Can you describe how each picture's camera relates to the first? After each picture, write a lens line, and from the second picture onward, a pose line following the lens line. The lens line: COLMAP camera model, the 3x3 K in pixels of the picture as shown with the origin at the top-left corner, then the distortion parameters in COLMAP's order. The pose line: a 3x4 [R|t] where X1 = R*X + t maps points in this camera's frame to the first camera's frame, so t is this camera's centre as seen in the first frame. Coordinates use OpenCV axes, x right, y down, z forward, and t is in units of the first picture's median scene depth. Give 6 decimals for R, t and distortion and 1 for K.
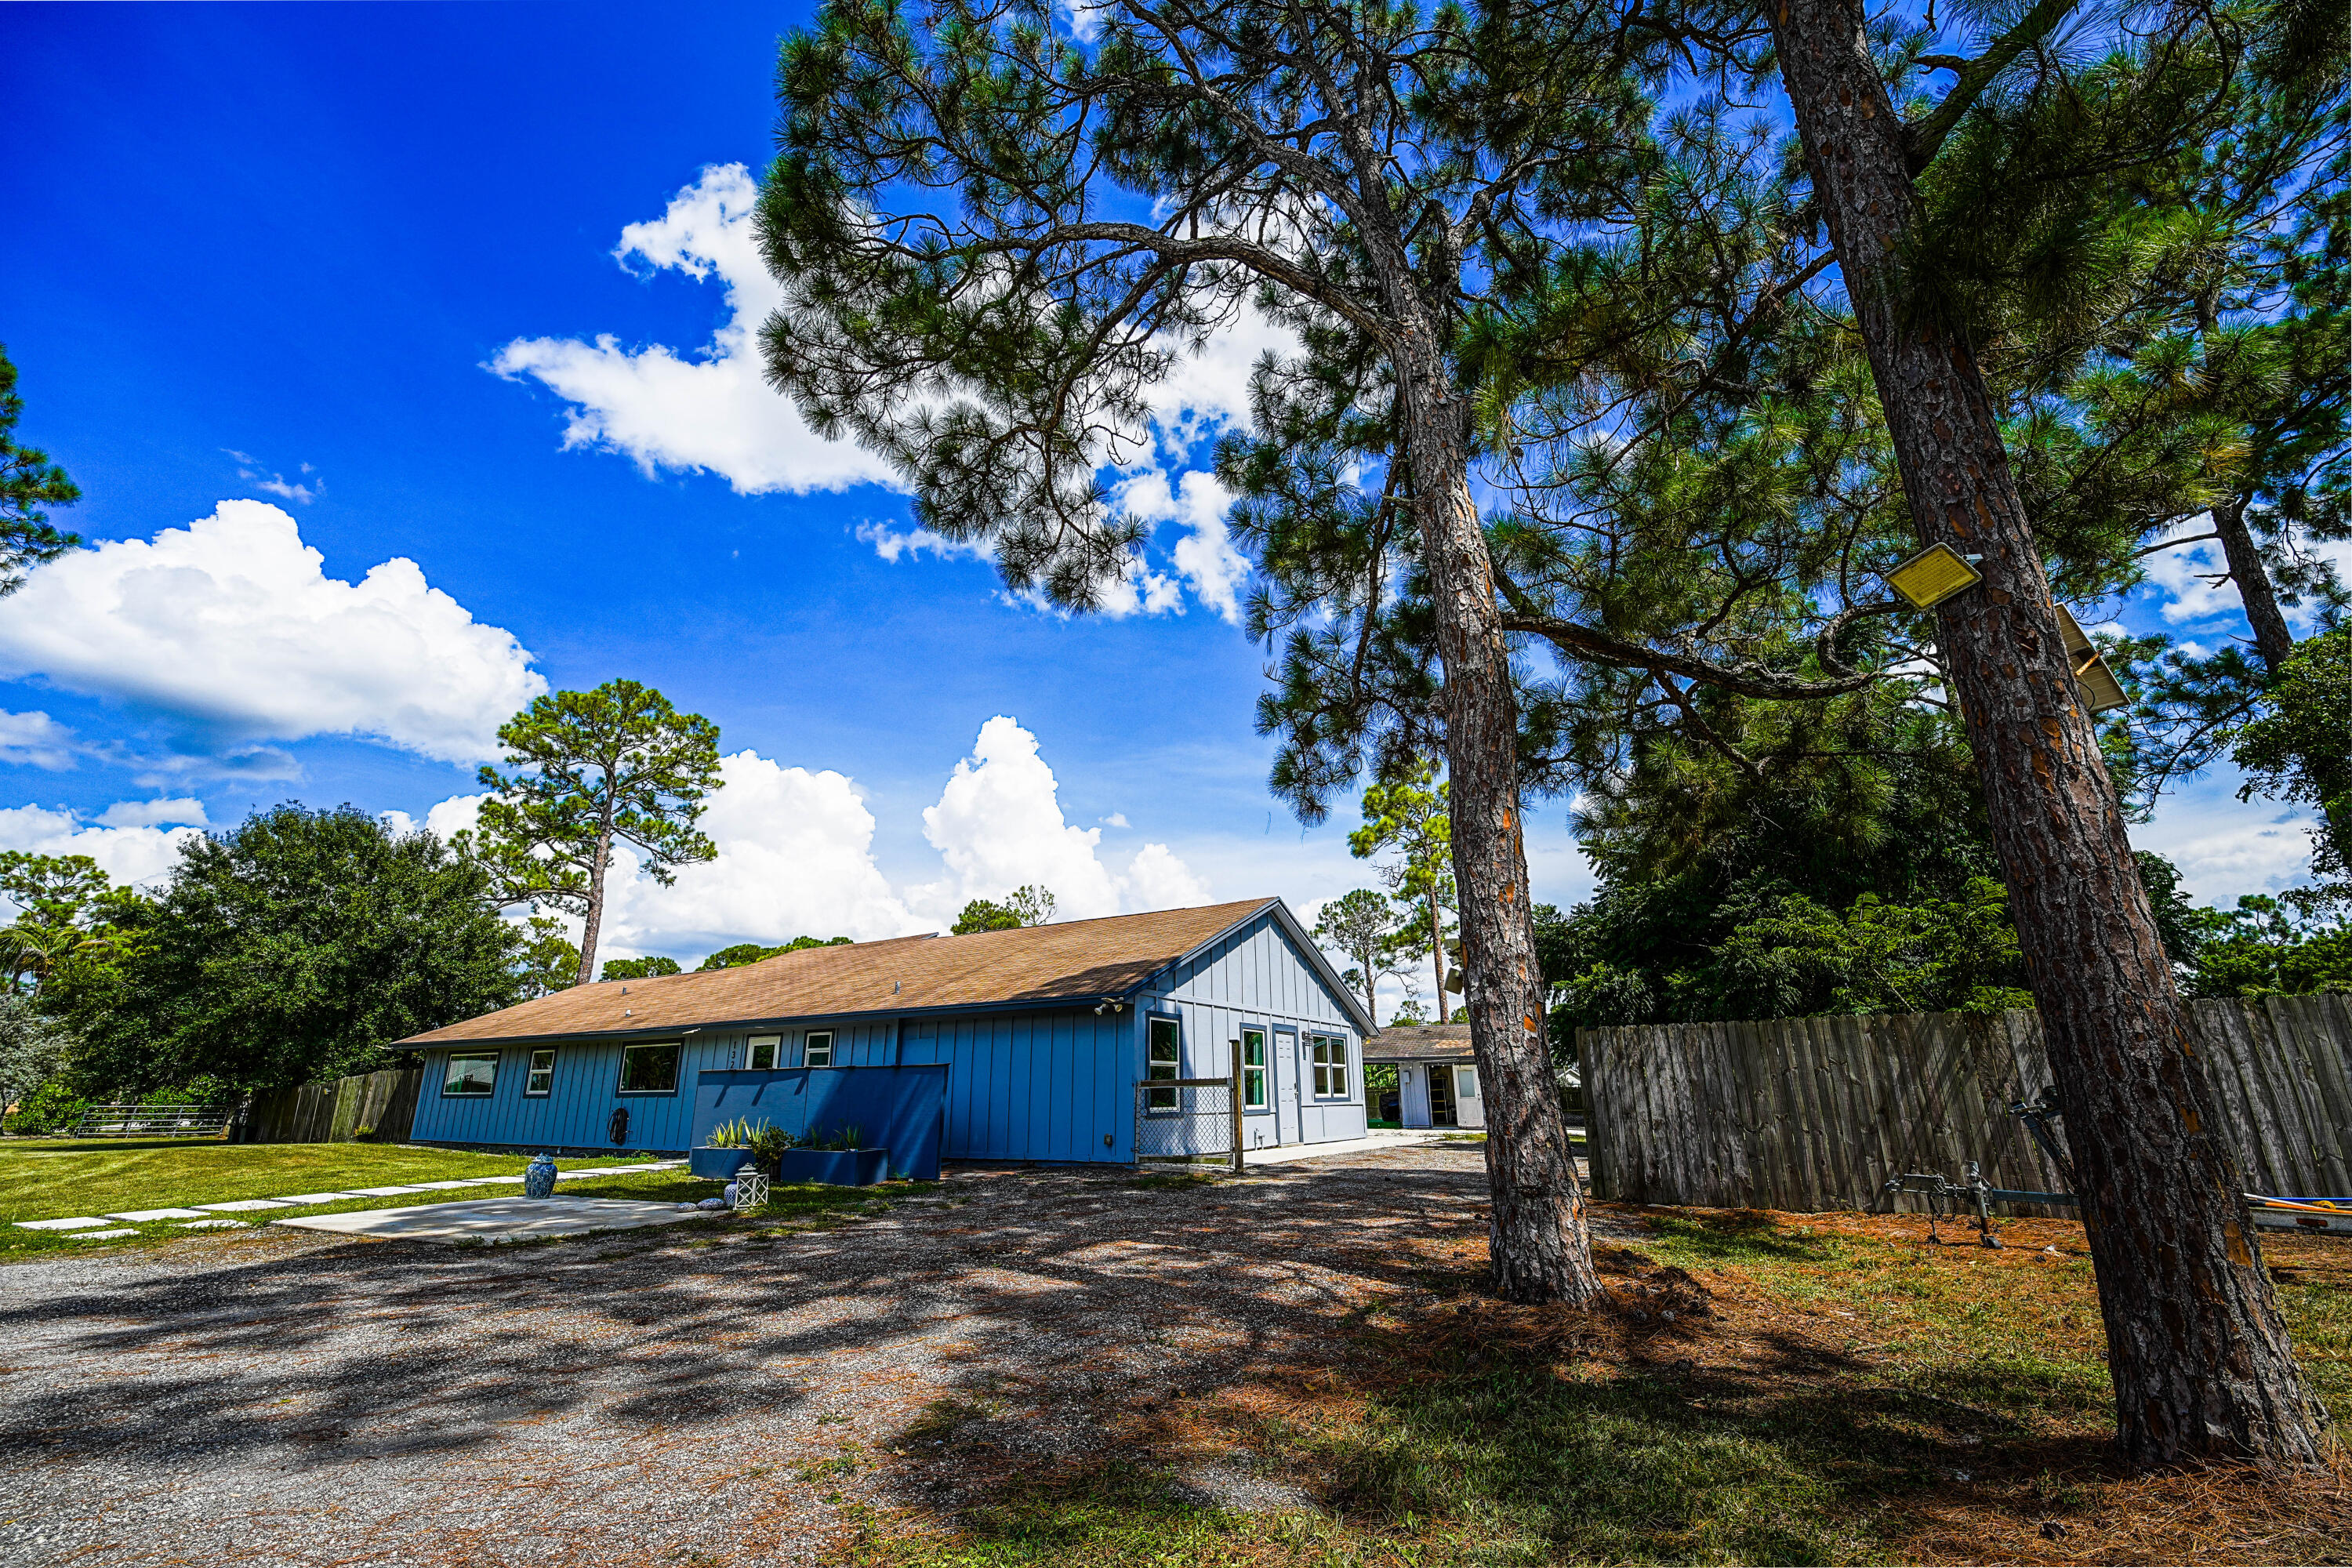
lens RADIAL K [[960.8, 0, 1168.4], [0, 960.8, 800.2], [0, 0, 1]] dist [-0.000132, 0.000130]
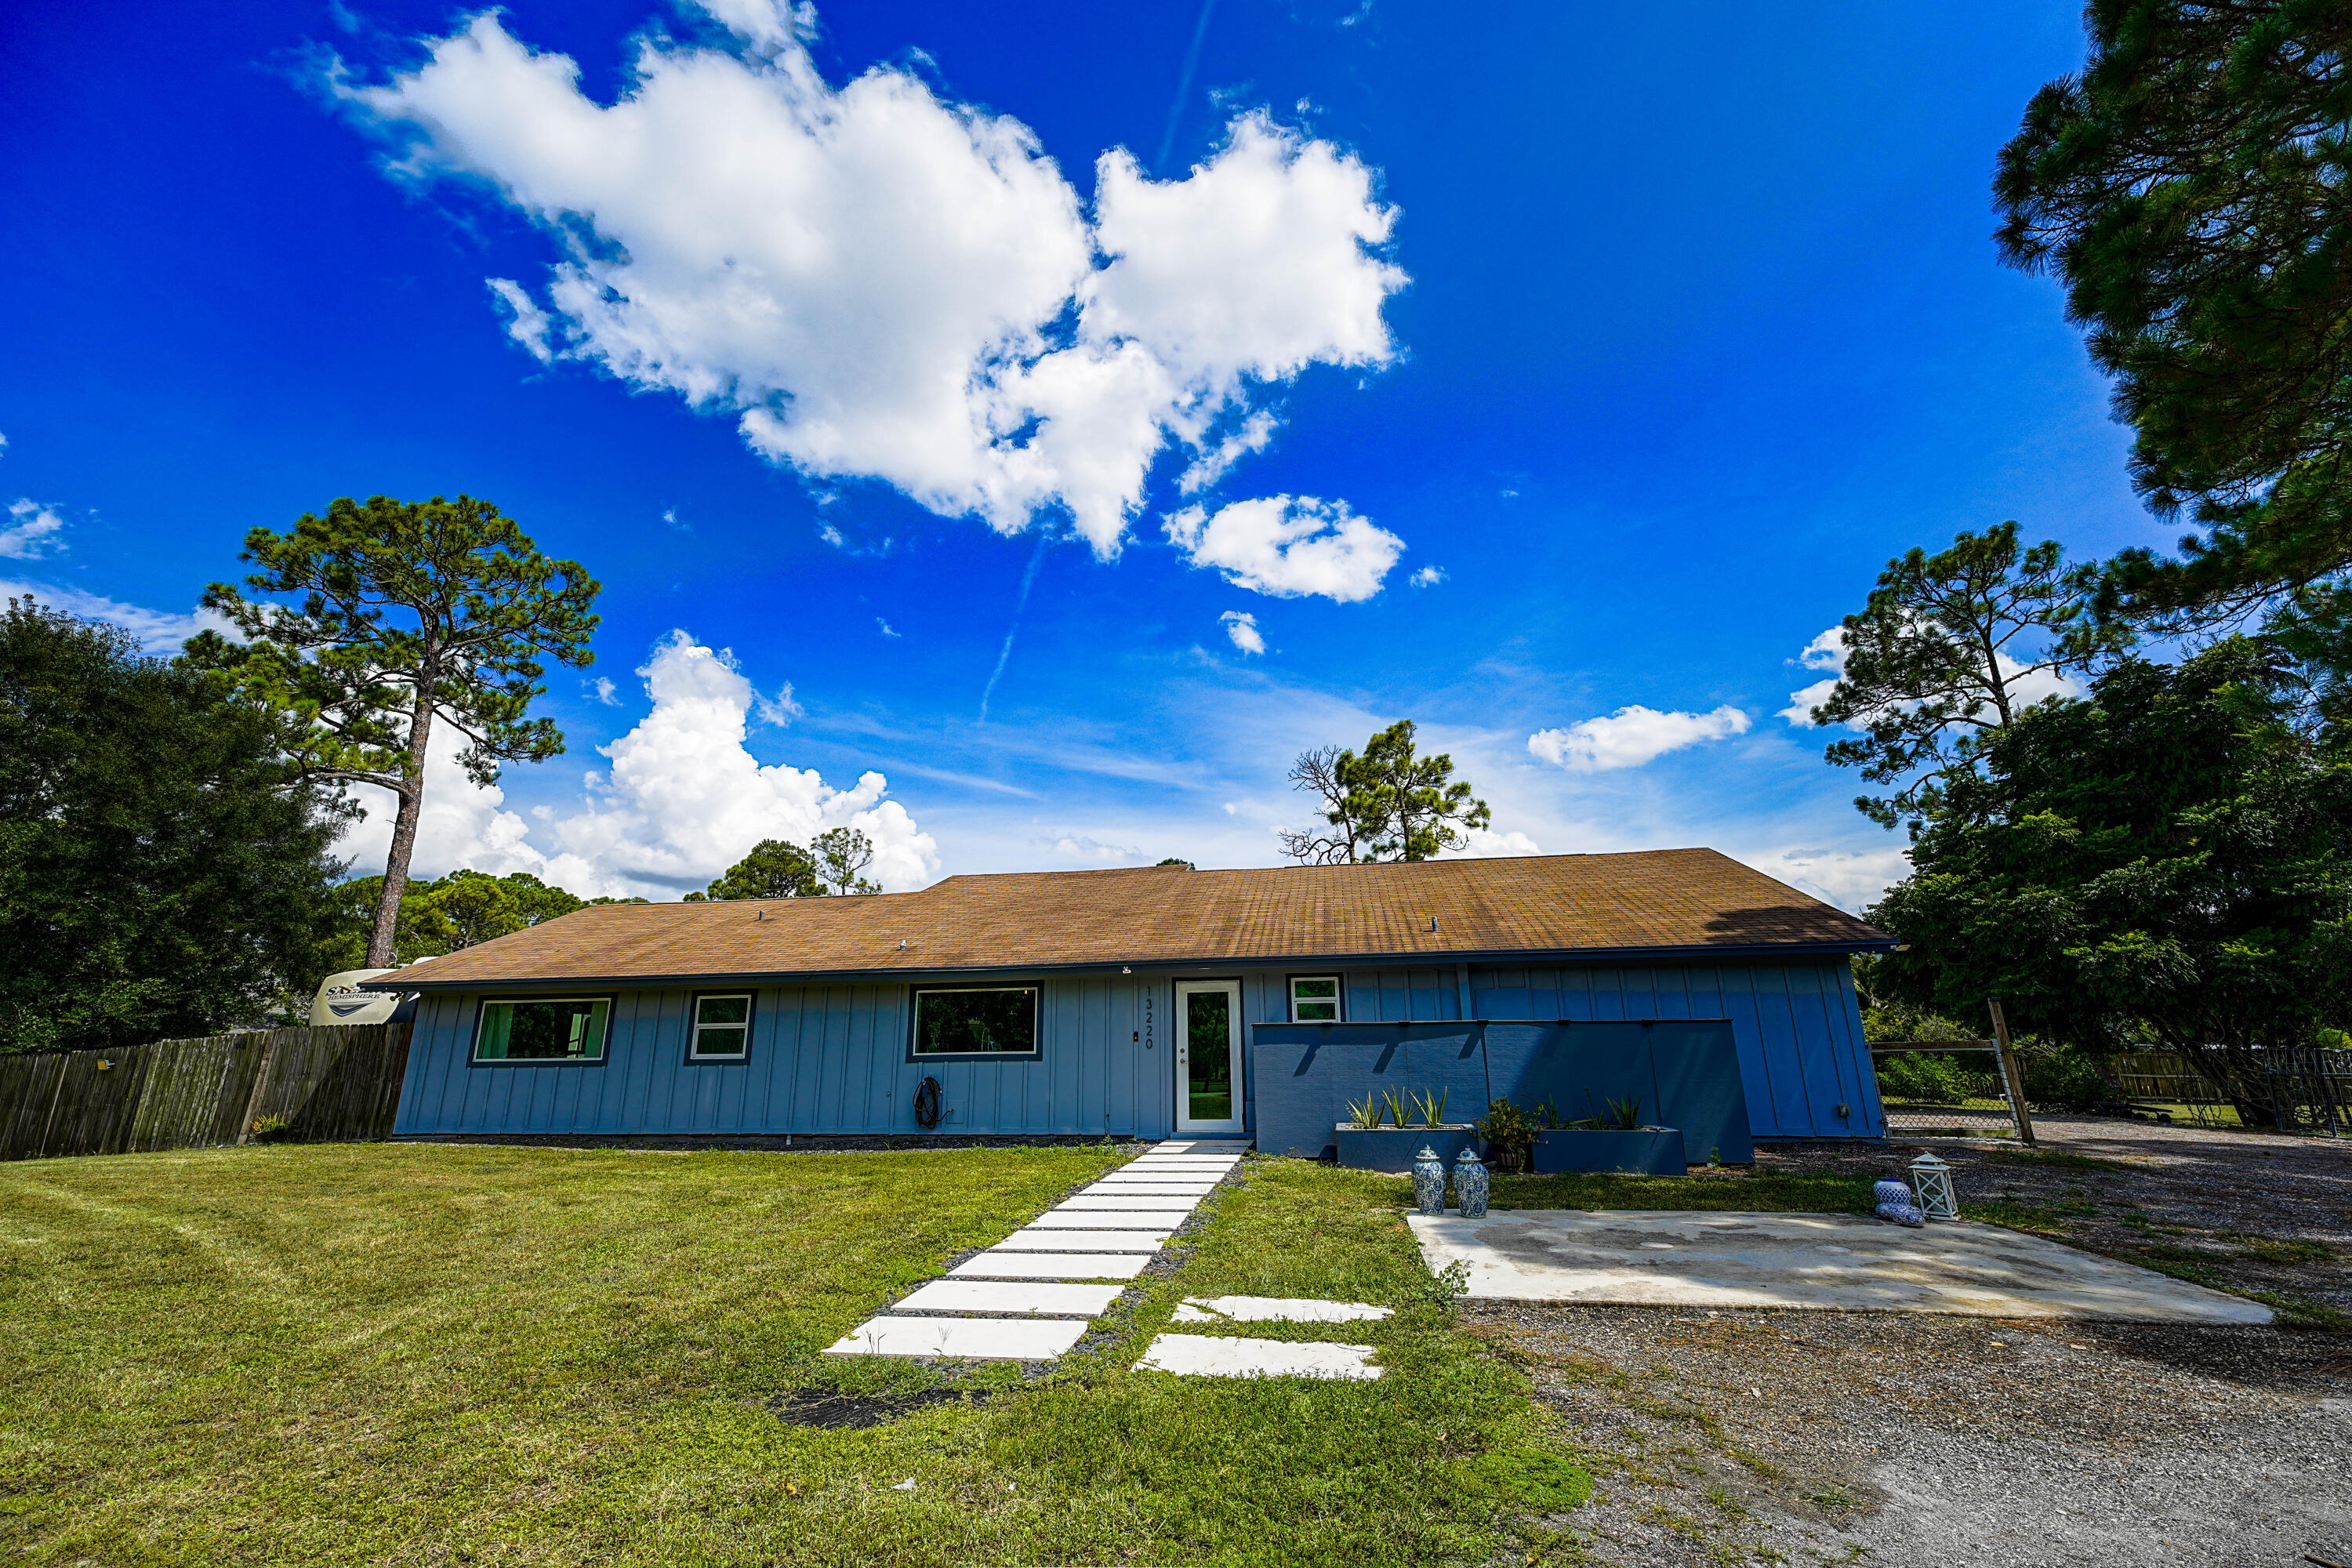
lens RADIAL K [[960.8, 0, 1168.4], [0, 960.8, 800.2], [0, 0, 1]] dist [-0.000132, 0.000130]
pose [[0.940072, 0.085273, 0.330141, -0.635604], [-0.095373, 0.995336, 0.014485, 0.093487], [-0.327366, -0.045104, 0.943820, 0.300979]]
